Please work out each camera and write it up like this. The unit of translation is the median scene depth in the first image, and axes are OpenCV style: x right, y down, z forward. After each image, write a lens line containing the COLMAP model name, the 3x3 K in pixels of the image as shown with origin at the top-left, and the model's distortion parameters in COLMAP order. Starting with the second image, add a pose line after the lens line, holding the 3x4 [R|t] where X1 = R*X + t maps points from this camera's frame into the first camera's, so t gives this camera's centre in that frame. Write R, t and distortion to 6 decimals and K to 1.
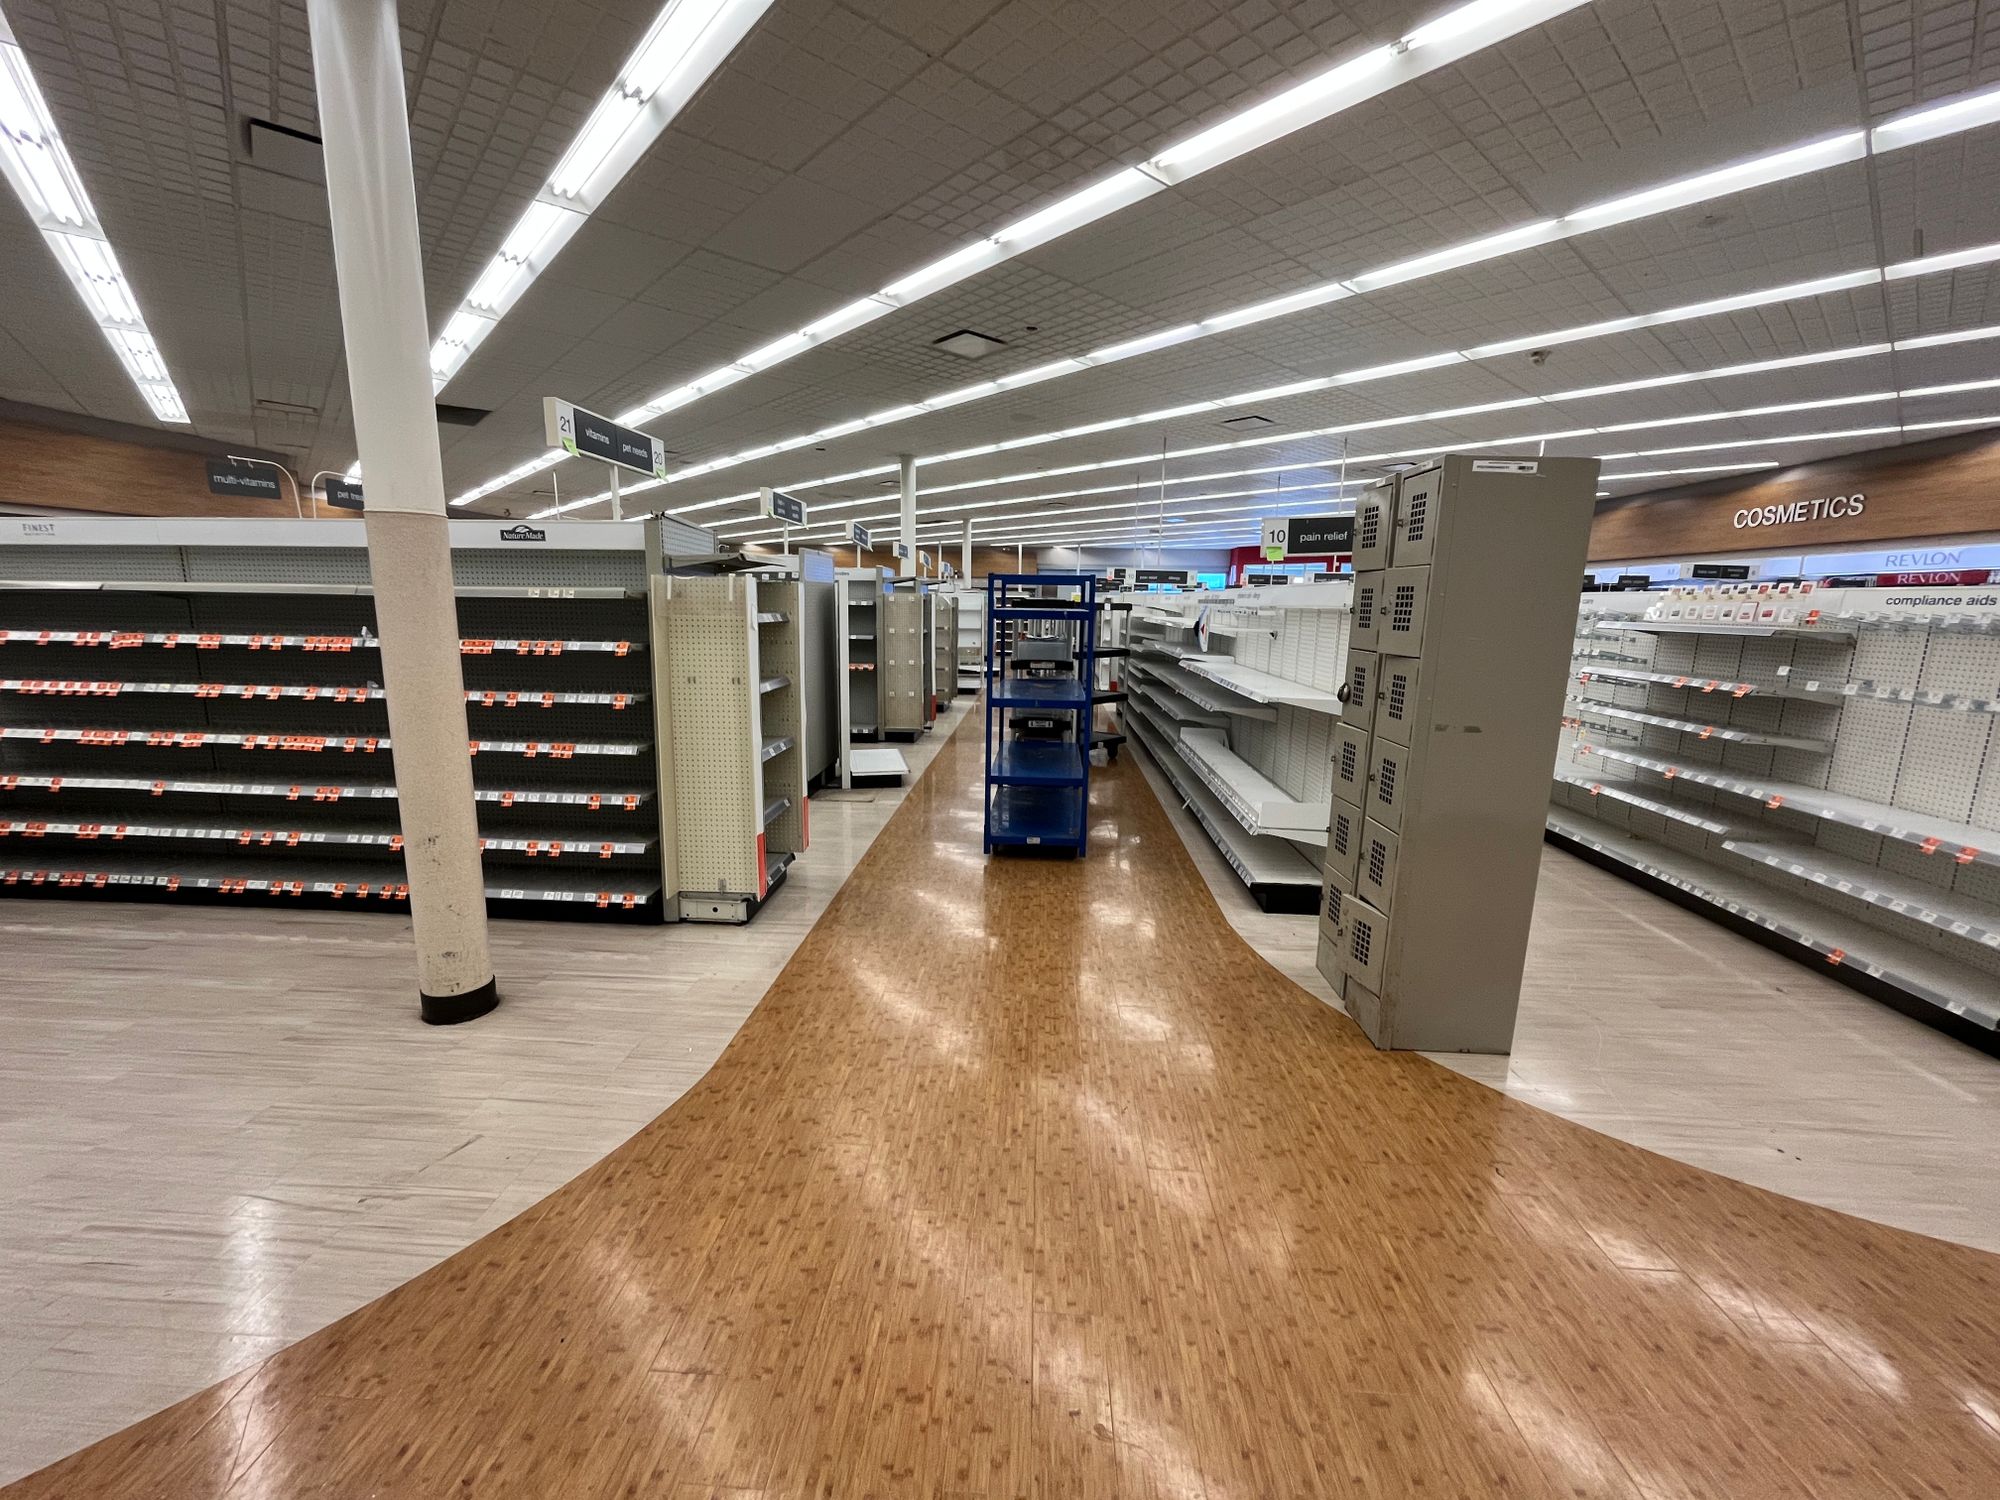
lens RADIAL K [[810.3, 0, 1000.0], [0, 810.3, 750.0], [0, 0, 1]] dist [-0.001587, -0.000263]
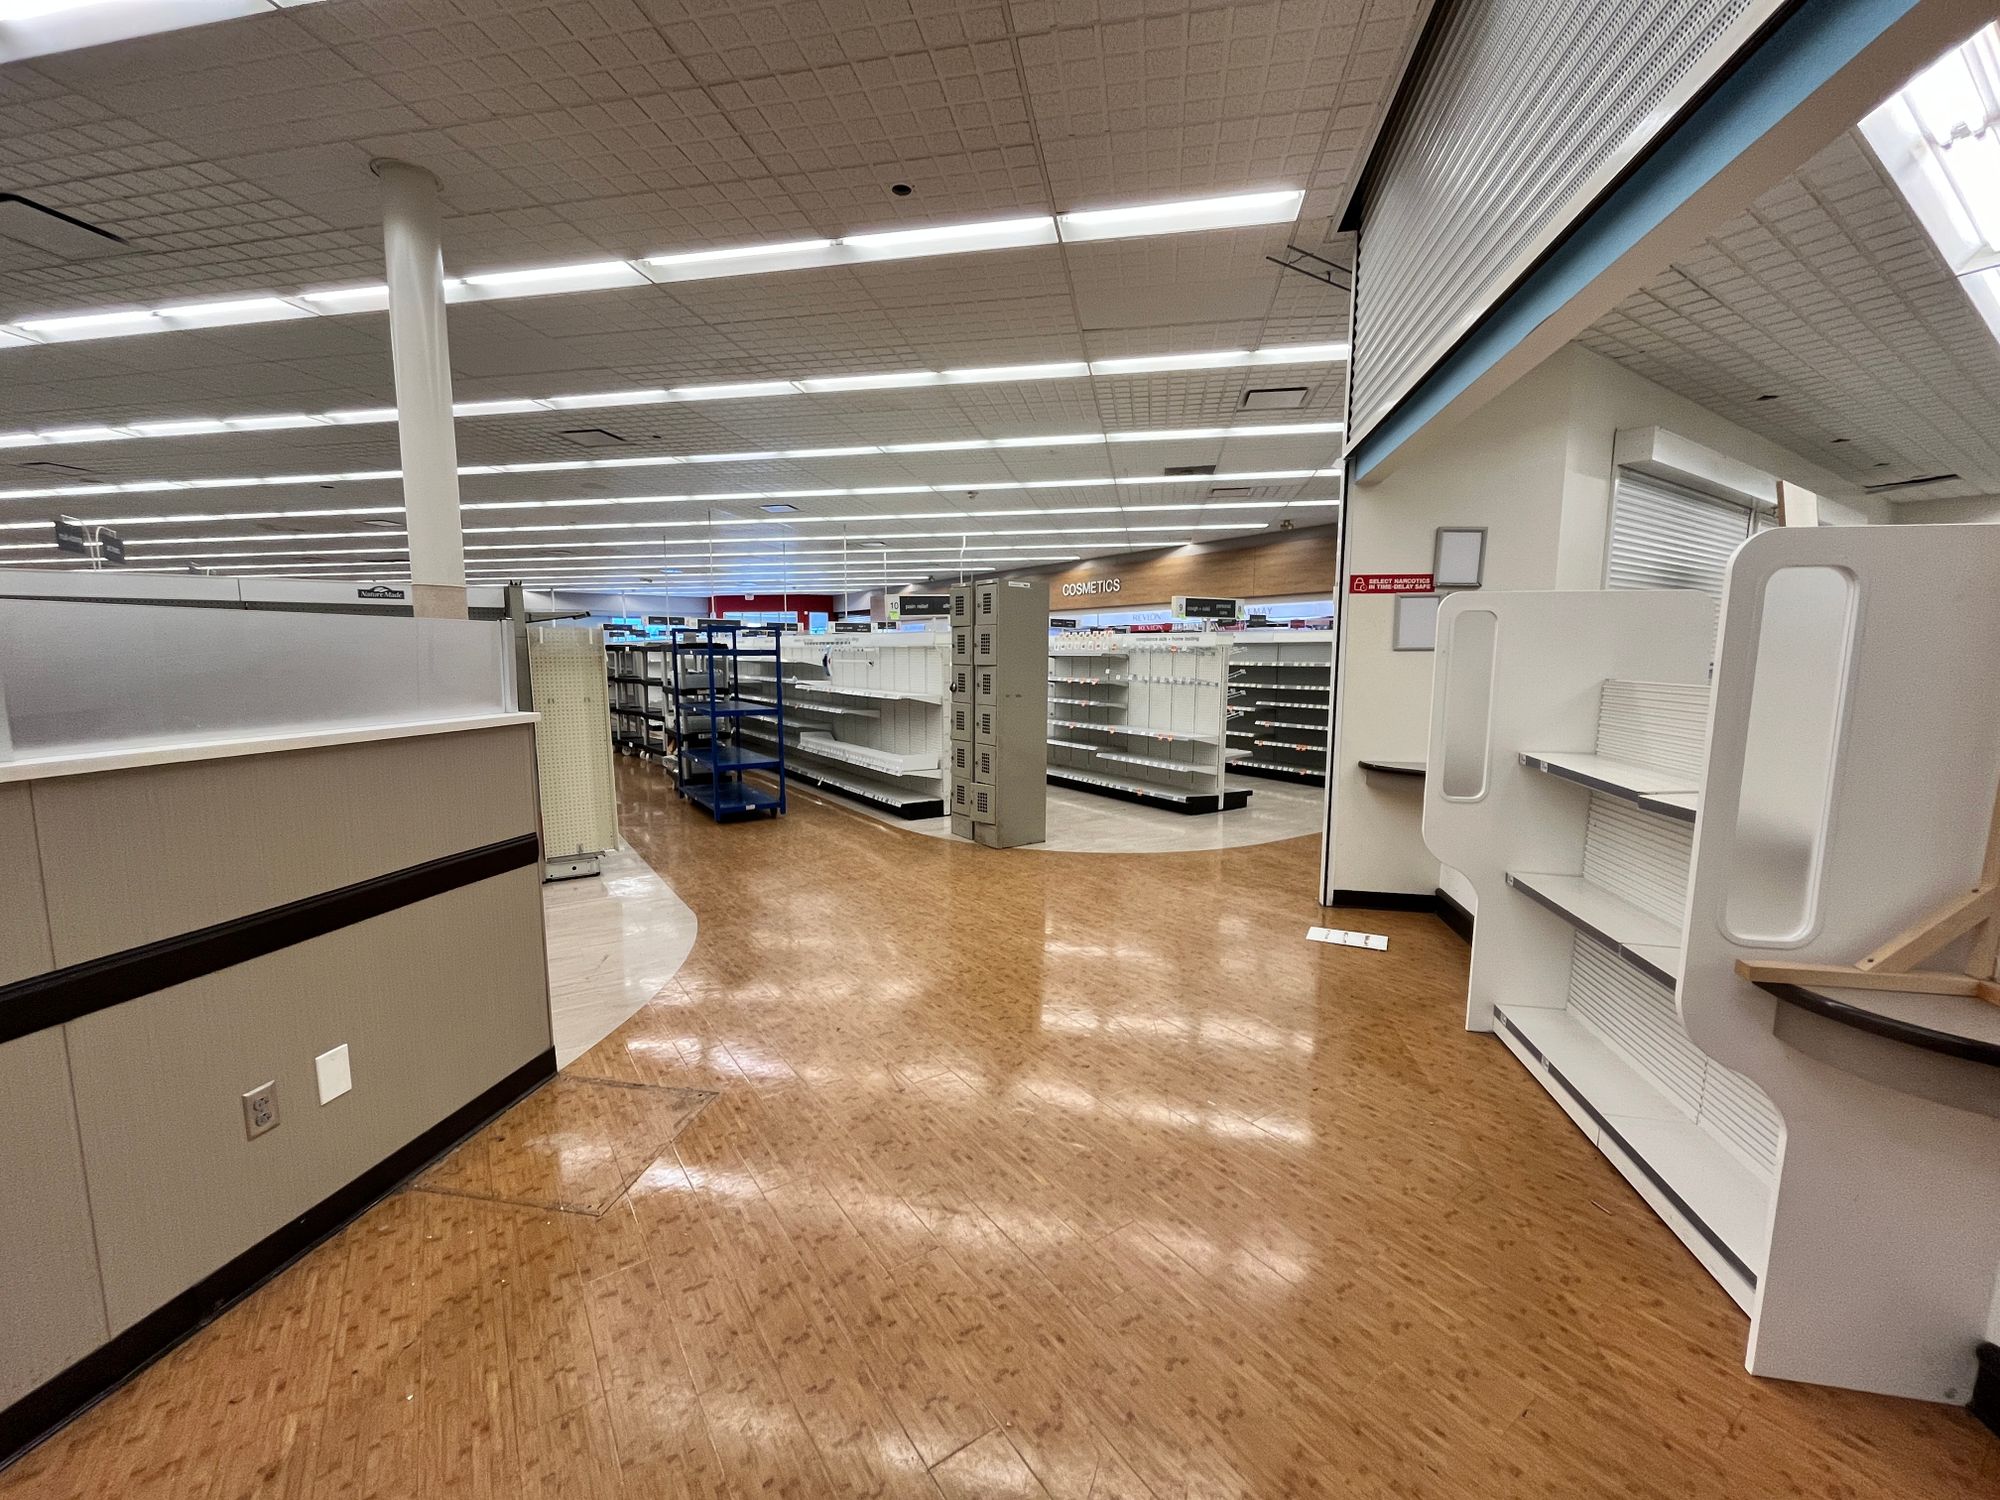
lens RADIAL K [[810.3, 0, 1000.0], [0, 810.3, 750.0], [0, 0, 1]] dist [-0.001587, -0.000263]
pose [[0.790187, -0.088654, 0.606420, -0.602626], [0.121278, 0.992534, -0.012928, 0.105092], [-0.600747, 0.083761, 0.795039, -0.544028]]
